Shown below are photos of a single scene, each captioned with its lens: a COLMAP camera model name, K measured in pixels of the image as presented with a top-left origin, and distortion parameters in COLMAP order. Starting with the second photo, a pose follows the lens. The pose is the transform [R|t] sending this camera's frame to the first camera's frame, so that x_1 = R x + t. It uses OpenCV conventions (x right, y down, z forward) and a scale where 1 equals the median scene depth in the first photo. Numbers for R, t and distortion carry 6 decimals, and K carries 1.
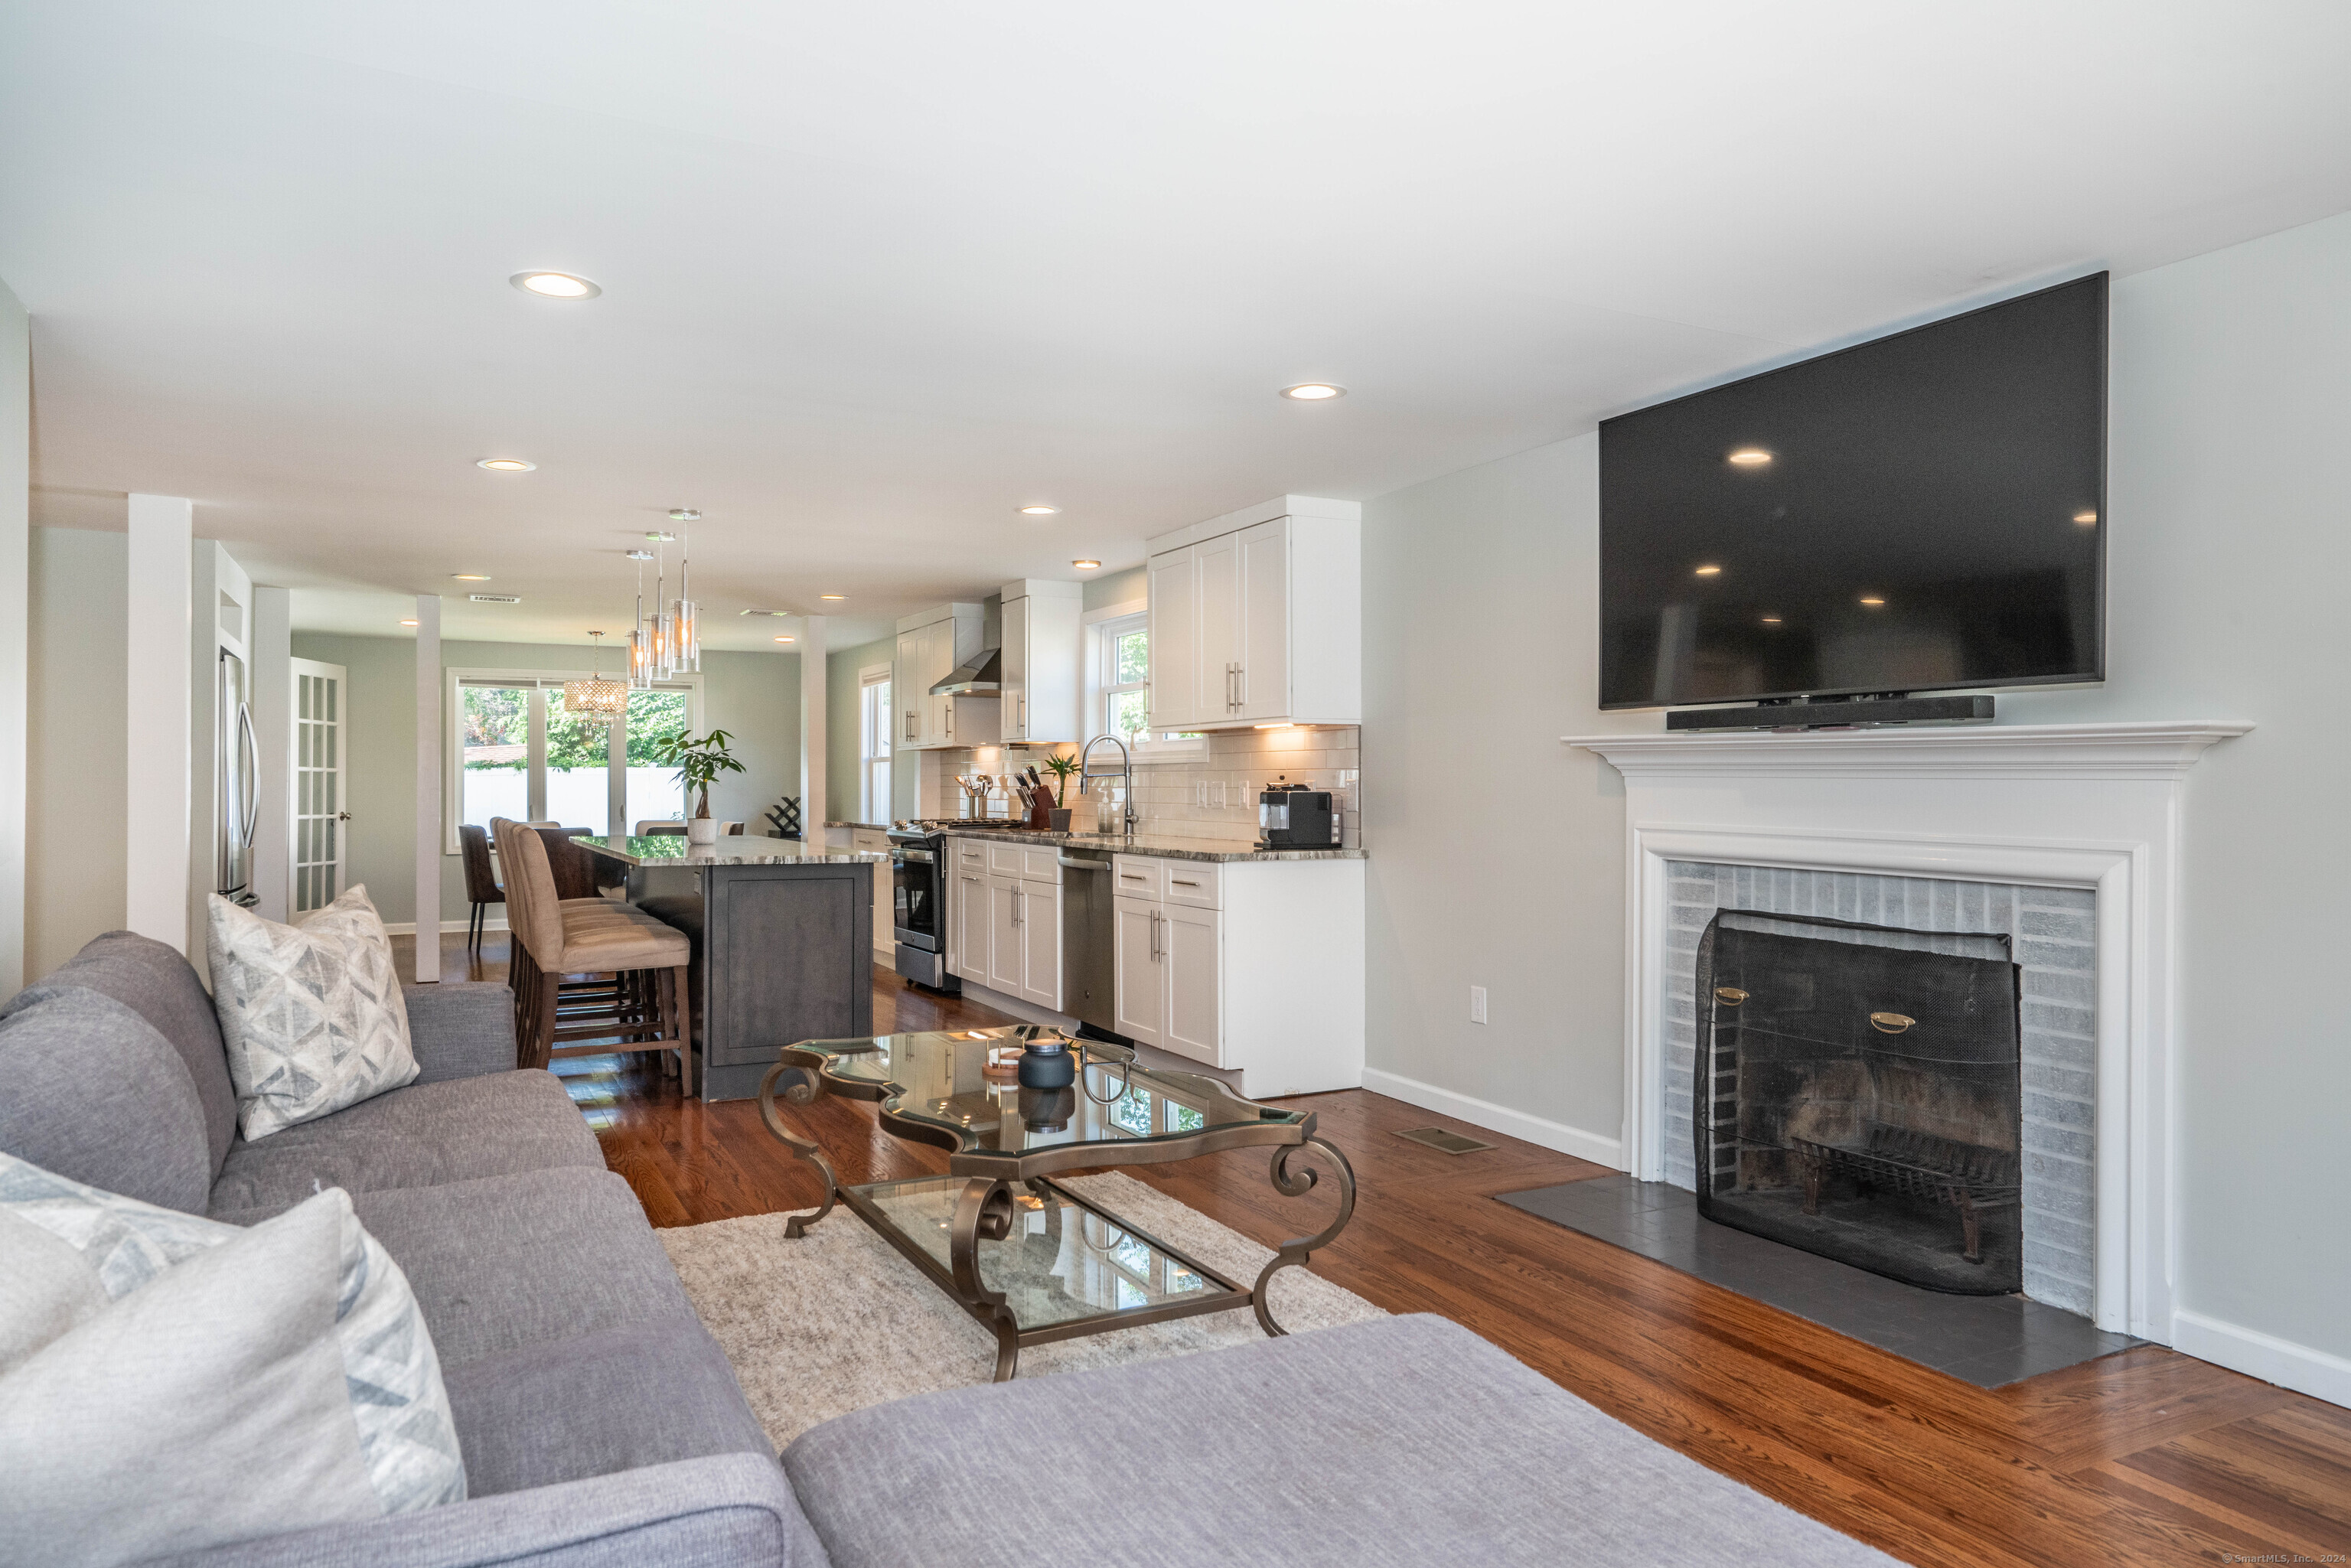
lens RADIAL K [[1514.5, 0, 1178.3], [0, 1514.5, 793.6], [0, 0, 1]] dist [-0.010056, -0.003838]
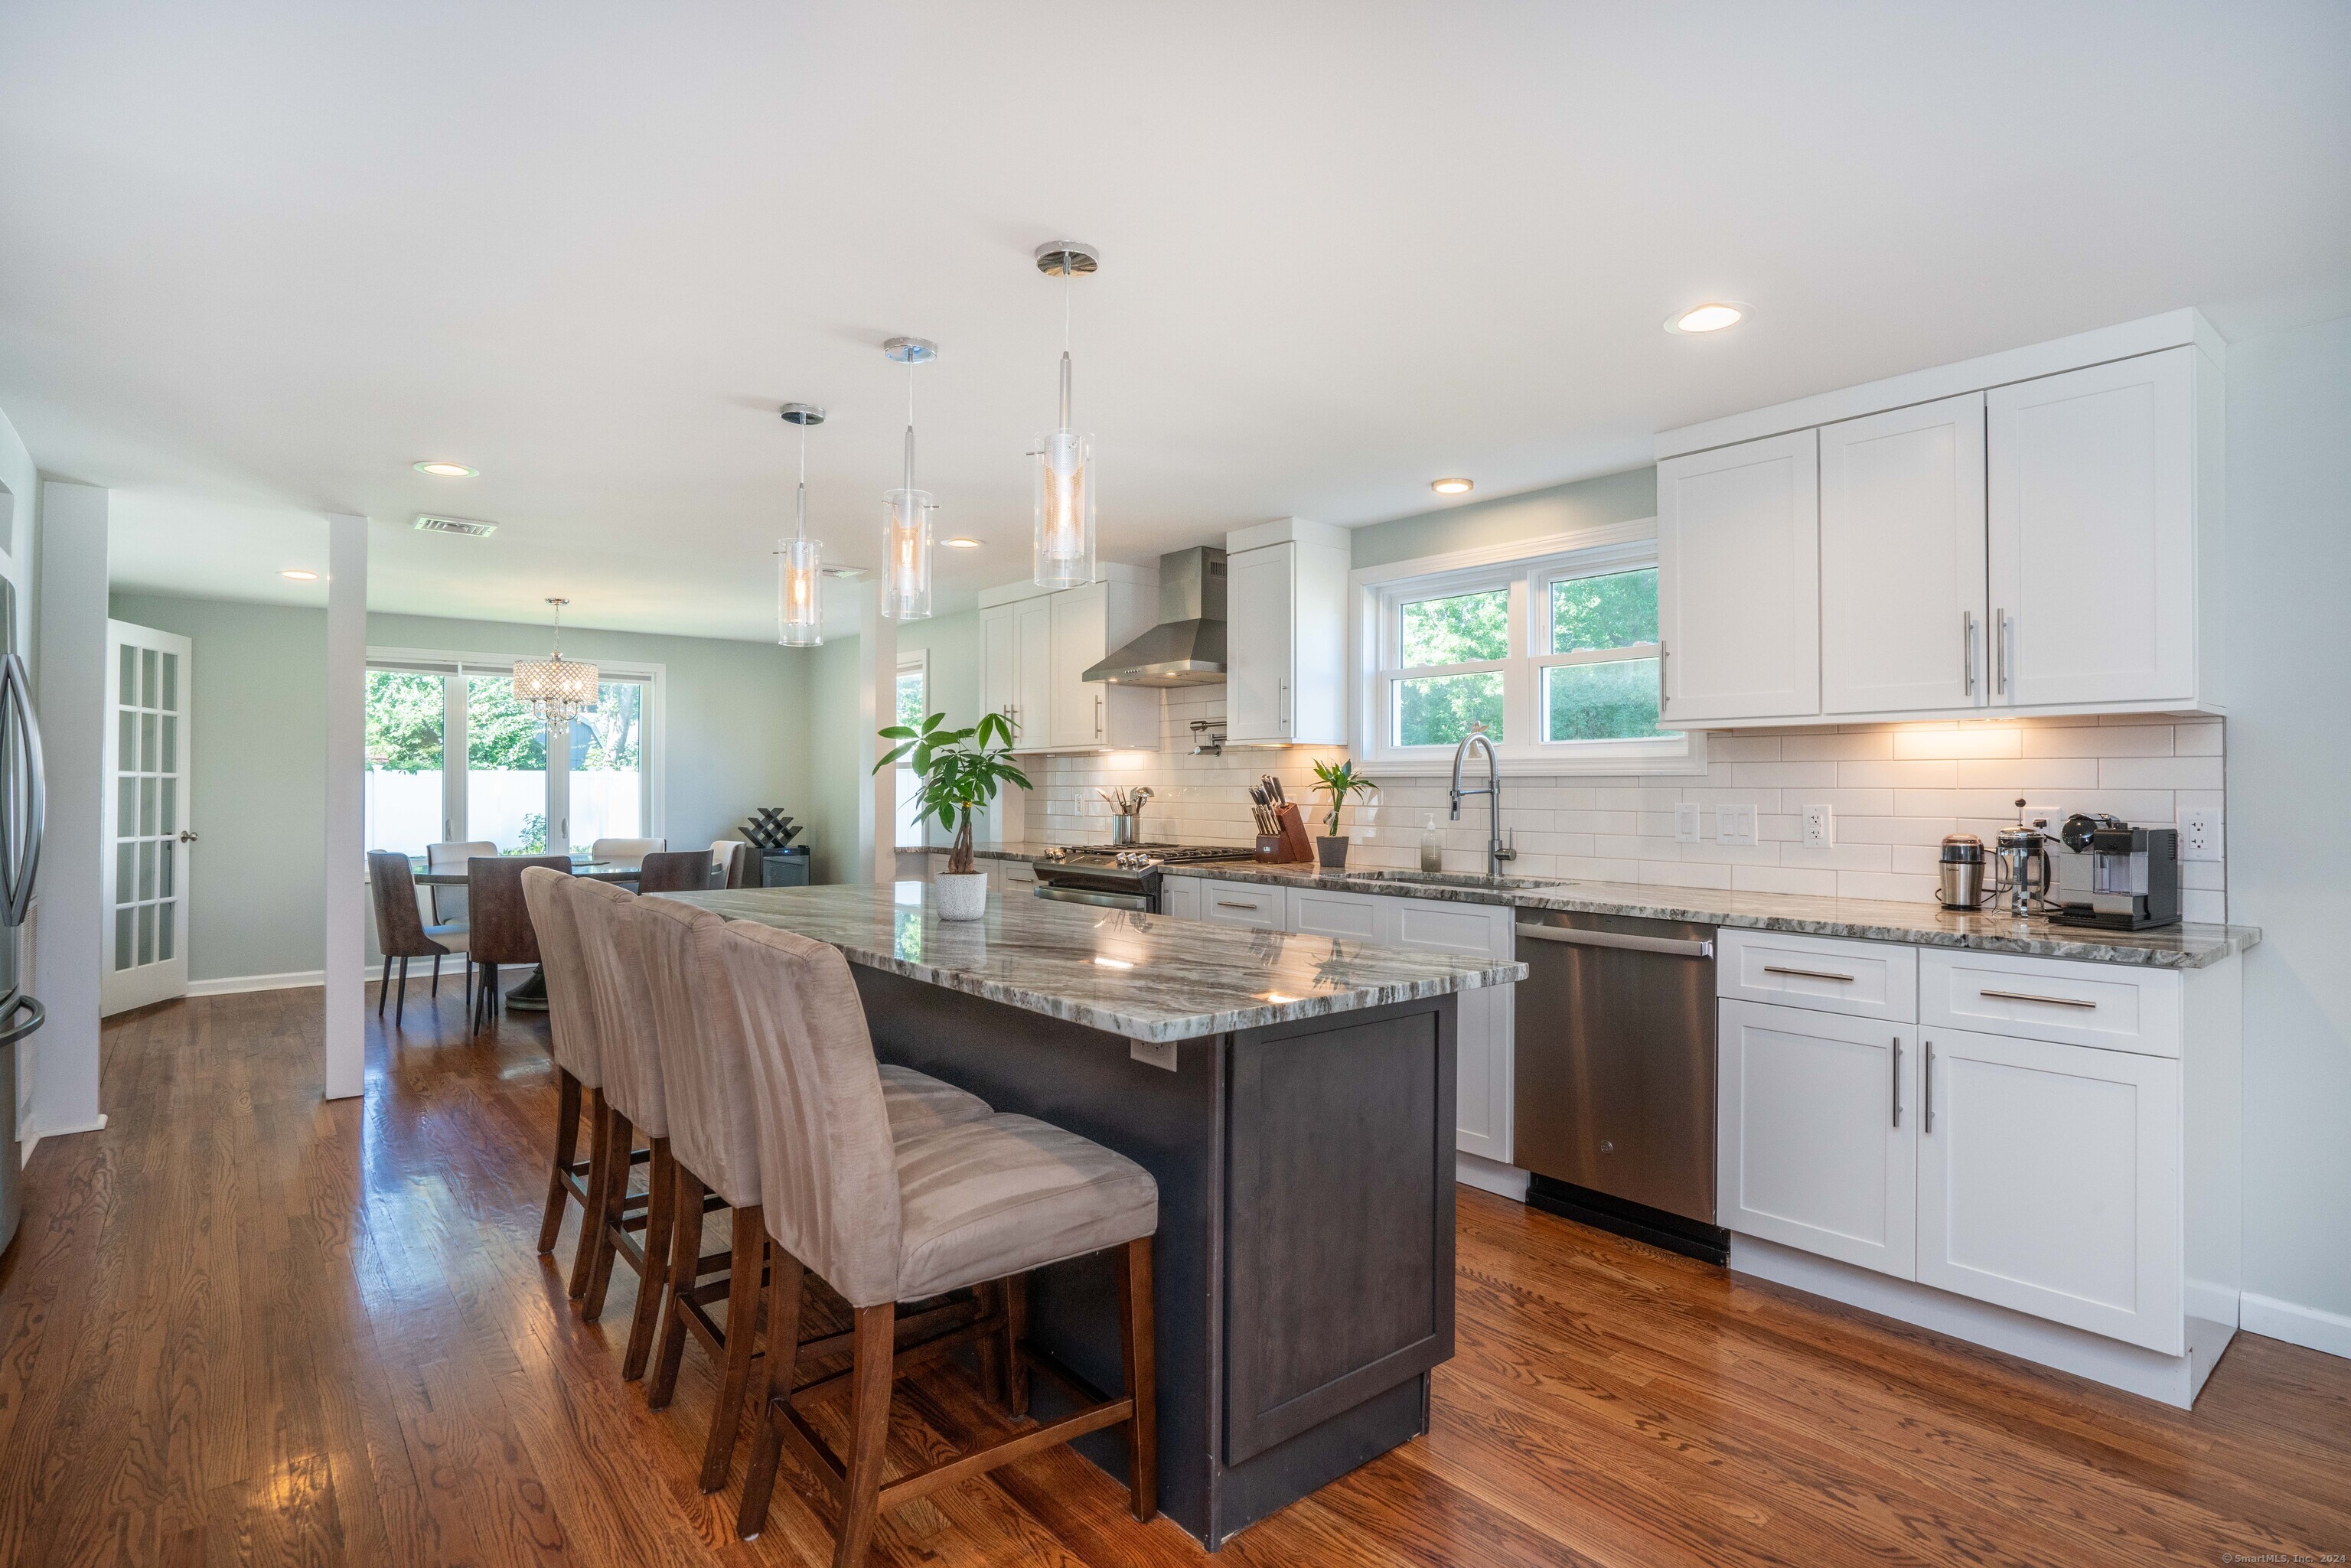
lens RADIAL K [[1196.9, 0, 1181.1], [0, 1196.9, 783.1], [0, 0, 1]] dist [-0.028275, 0.006448]
pose [[0.977695, 0.002811, 0.210011, -0.390174], [-0.001099, 0.999965, -0.008268, -0.015156], [-0.210027, 0.007853, 0.977664, 0.656927]]
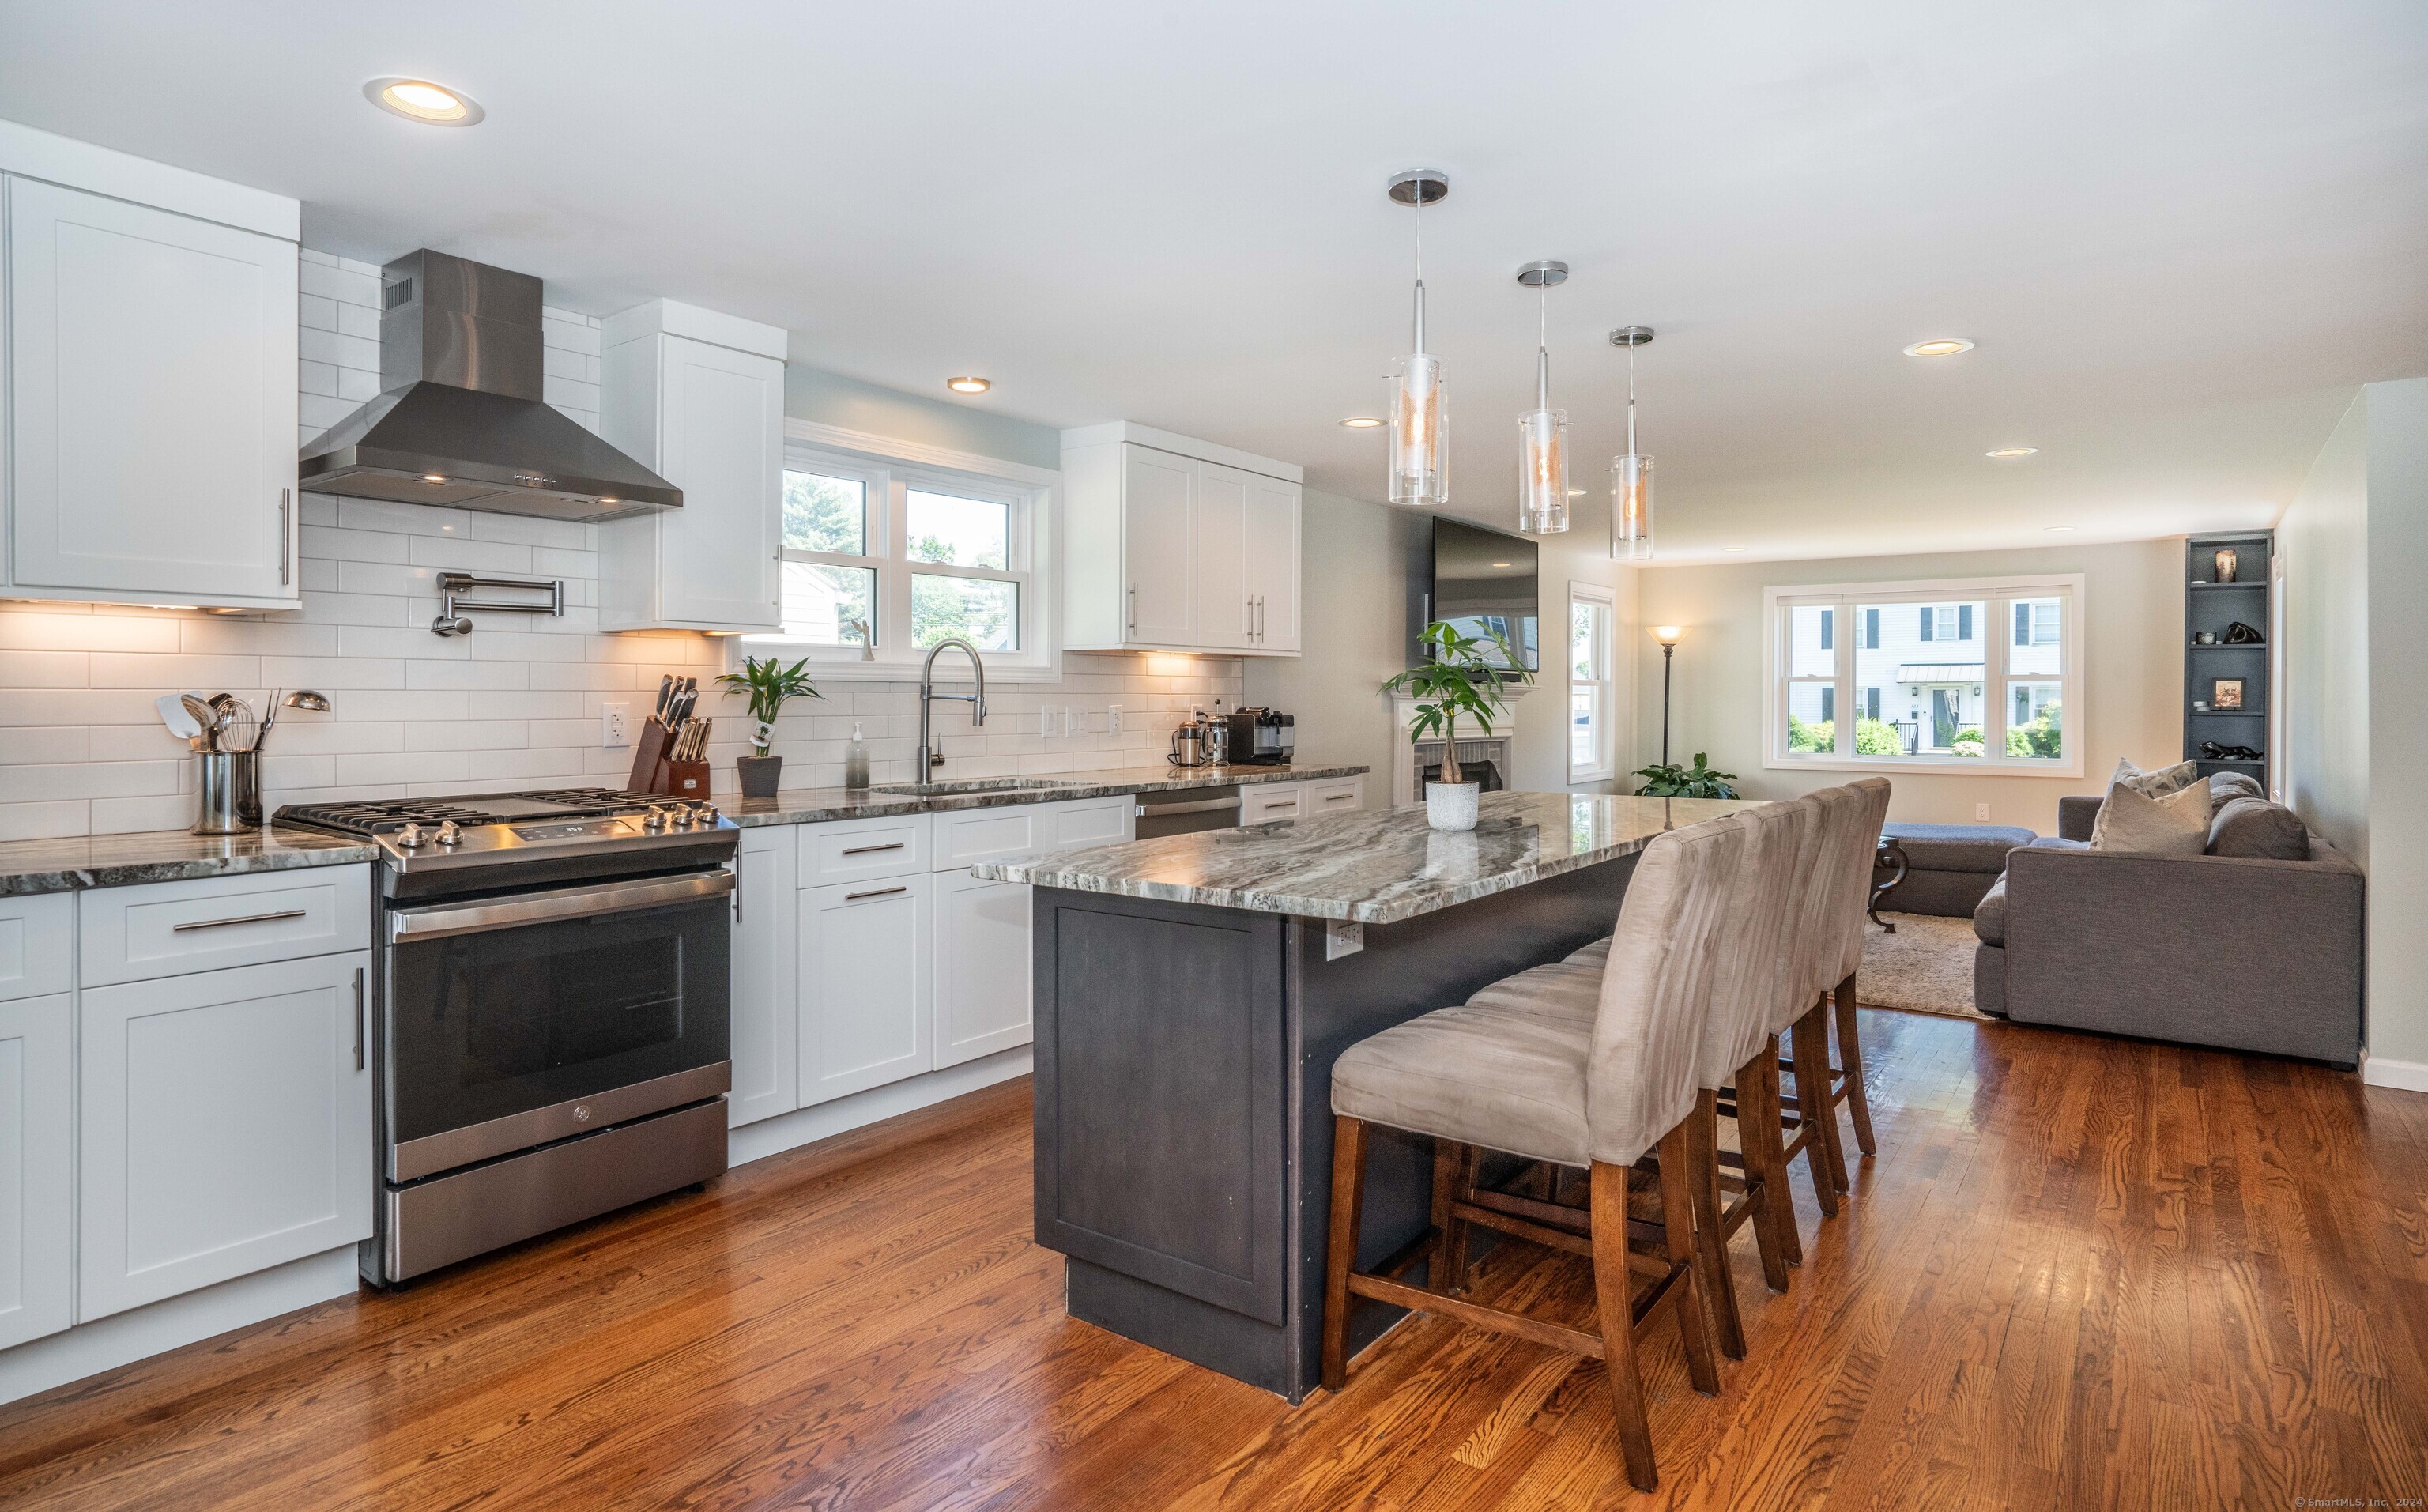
lens RADIAL K [[1290.7, 0, 1236.4], [0, 1290.7, 706.6], [0, 0, 1]] dist [-0.010867, 0.000669]
pose [[-0.457696, -0.006446, 0.889085, -0.833765], [0.003366, 0.999954, 0.008983, -0.016834], [-0.889102, 0.007104, -0.457653, 1.540483]]
